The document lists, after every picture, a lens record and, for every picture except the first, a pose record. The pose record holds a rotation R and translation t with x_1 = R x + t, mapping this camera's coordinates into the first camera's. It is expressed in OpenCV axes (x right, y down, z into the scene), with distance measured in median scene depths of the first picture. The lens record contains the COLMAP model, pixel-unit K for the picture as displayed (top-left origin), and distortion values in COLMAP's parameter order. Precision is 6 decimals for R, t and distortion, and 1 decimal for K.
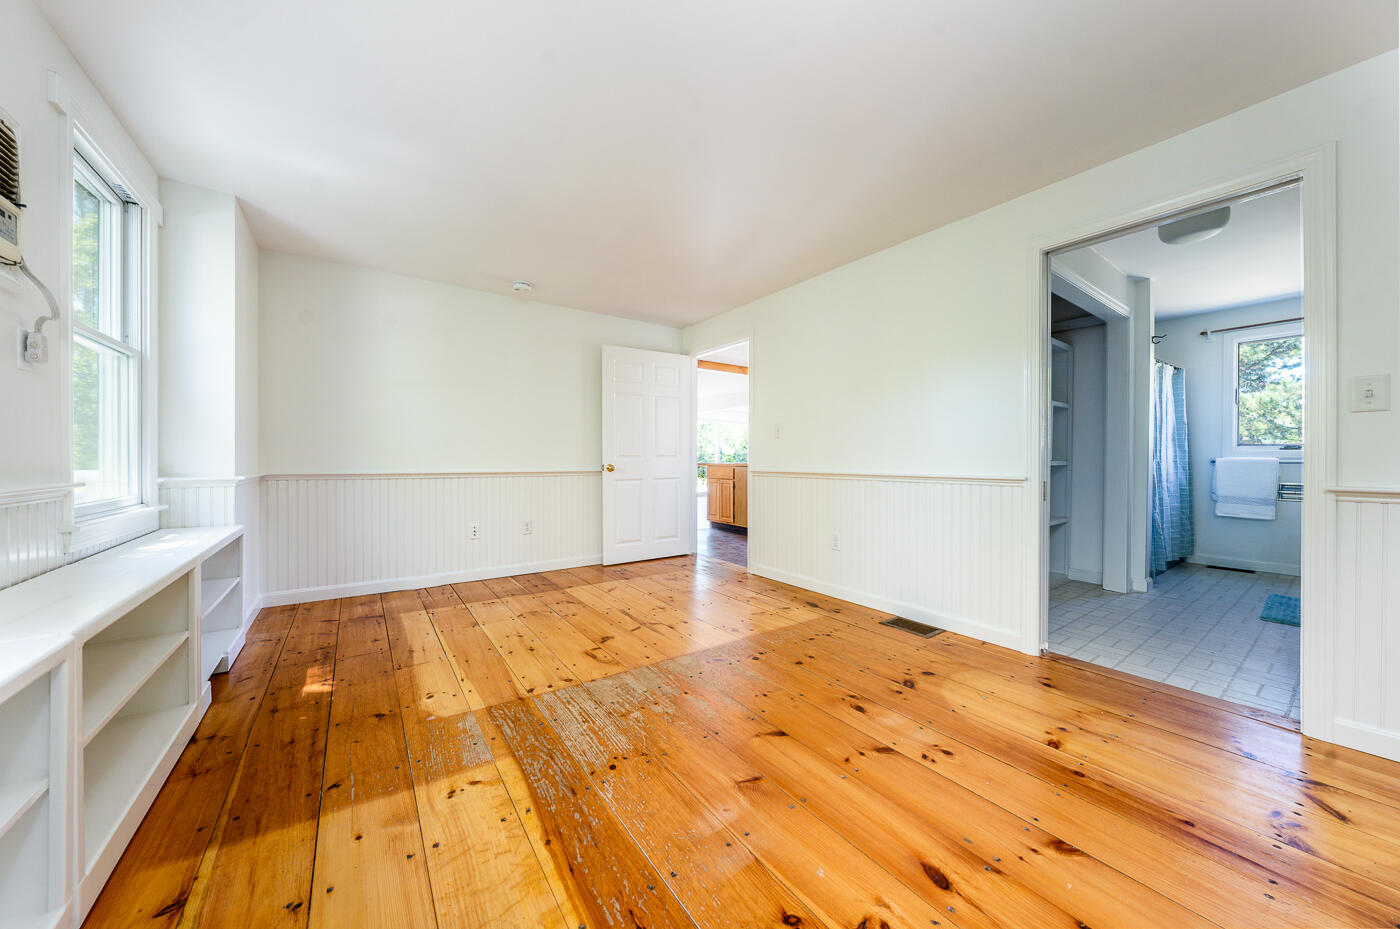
lens RADIAL K [[488.3, 0, 695.7], [0, 488.3, 459.7], [0, 0, 1]] dist [-0.000402, 0.000082]
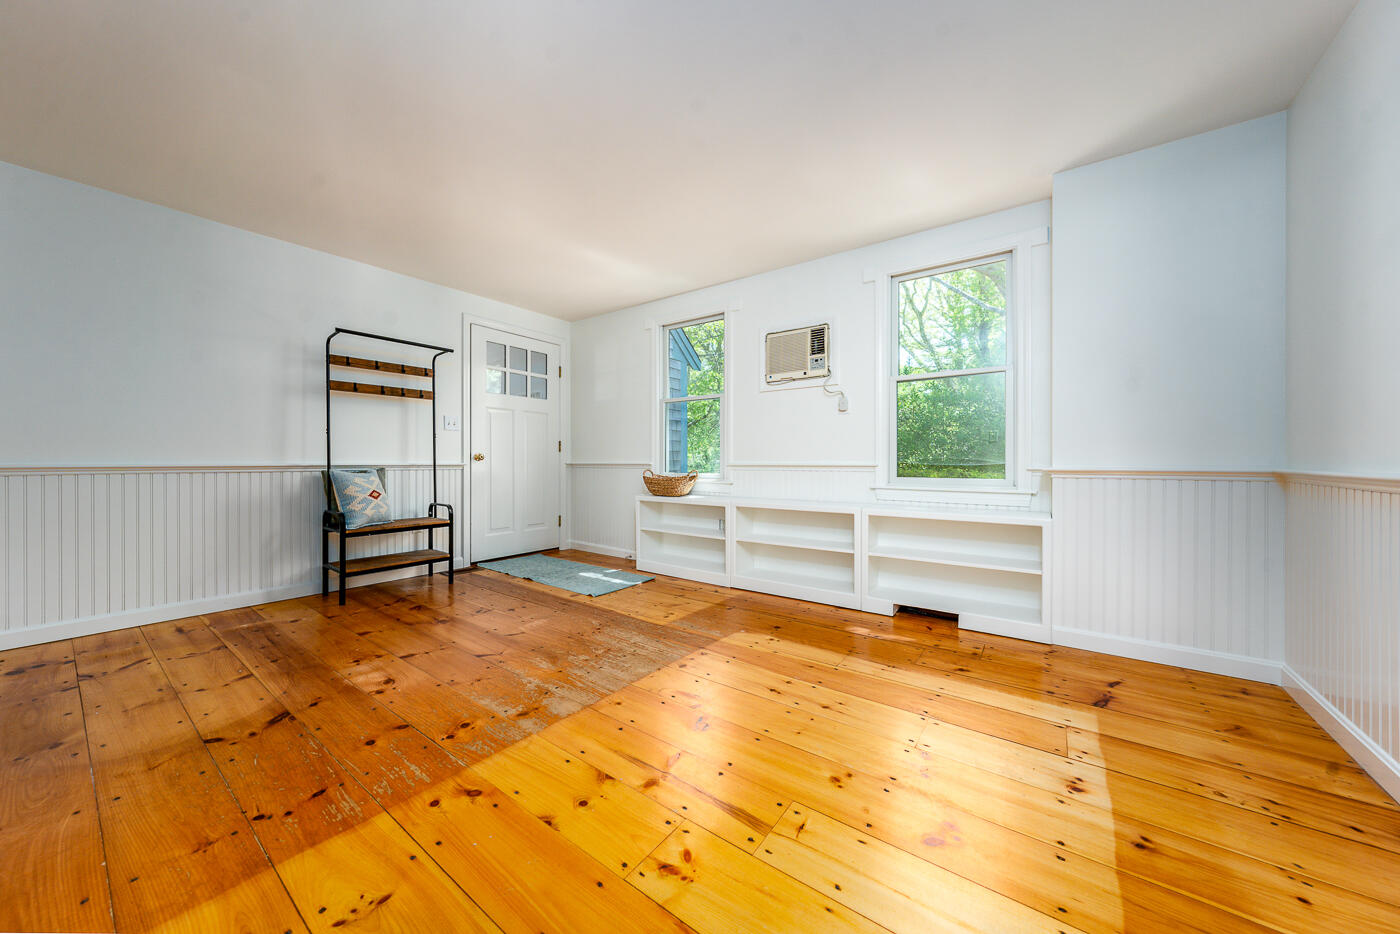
lens RADIAL K [[488.3, 0, 695.7], [0, 488.3, 462.2], [0, 0, 1]] dist [-0.000402, 0.000082]
pose [[-0.950733, -0.003119, -0.309995, 0.025587], [-0.004416, 0.999984, 0.003483, 0.022774], [0.309979, 0.004680, -0.950732, 1.745640]]
